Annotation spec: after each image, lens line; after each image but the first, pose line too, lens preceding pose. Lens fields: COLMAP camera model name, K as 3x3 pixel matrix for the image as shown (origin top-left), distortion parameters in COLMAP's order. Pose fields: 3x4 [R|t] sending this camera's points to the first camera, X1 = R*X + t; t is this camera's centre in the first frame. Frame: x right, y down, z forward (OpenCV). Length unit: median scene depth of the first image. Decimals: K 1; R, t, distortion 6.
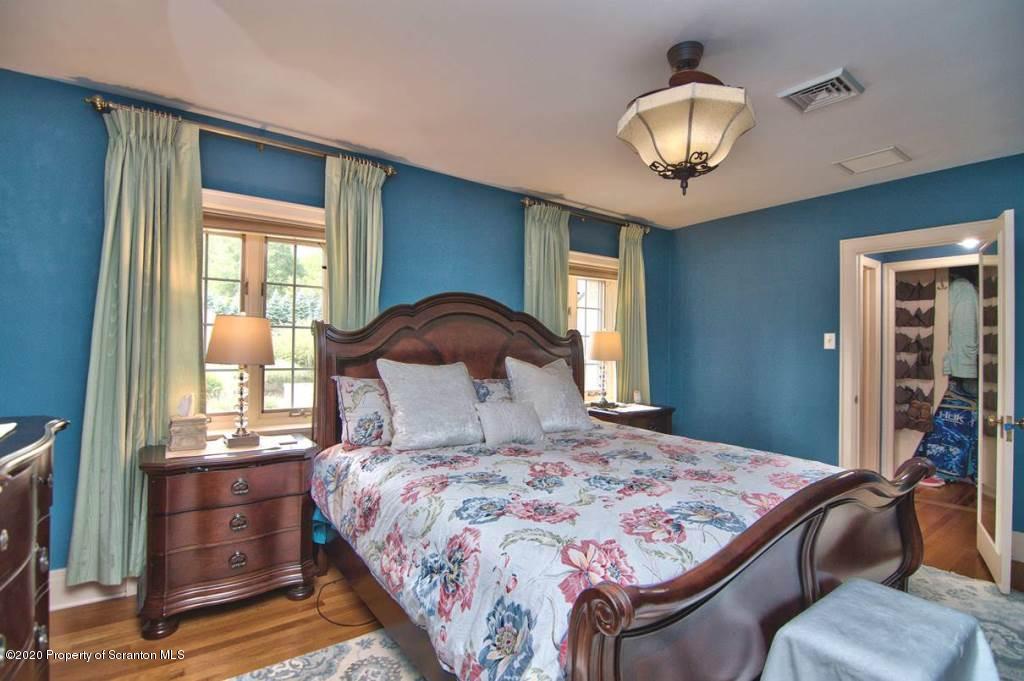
lens RADIAL K [[471.3, 0, 512.7], [0, 471.3, 360.0], [0, 0, 1]] dist [0.001471, 0.000084]
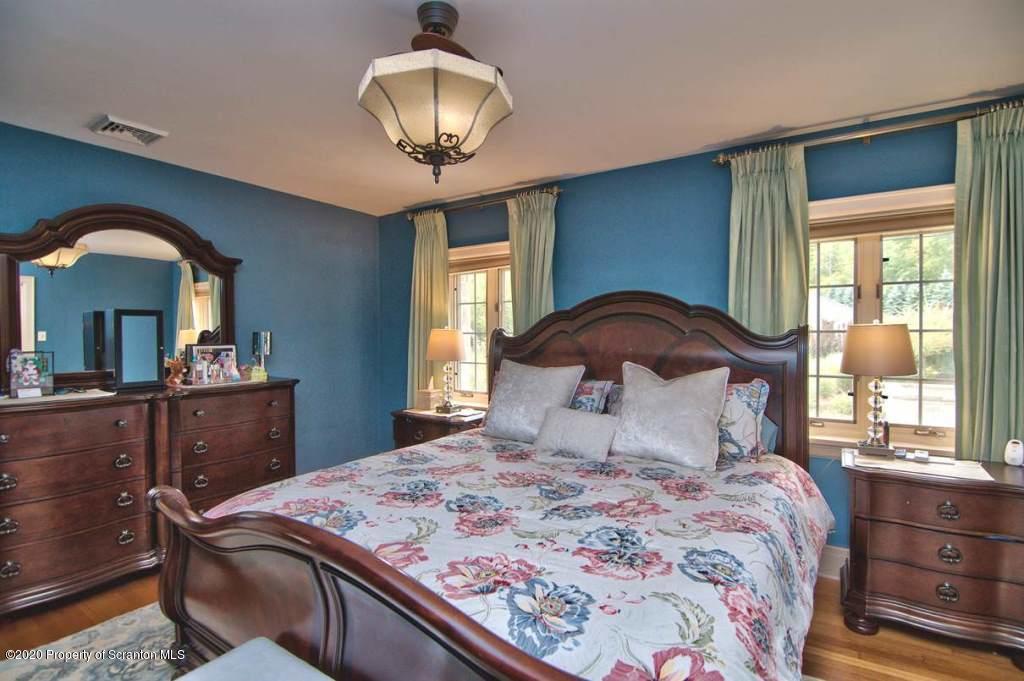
lens RADIAL K [[477.0, 0, 512.0], [0, 477.0, 340.5], [0, 0, 1]] dist [-0.041376, 0.000128]
pose [[0.351385, -0.018243, -0.936053, 0.724557], [-0.038420, 0.998687, -0.033886, -0.008427], [0.935442, 0.047870, 0.350223, 0.520622]]
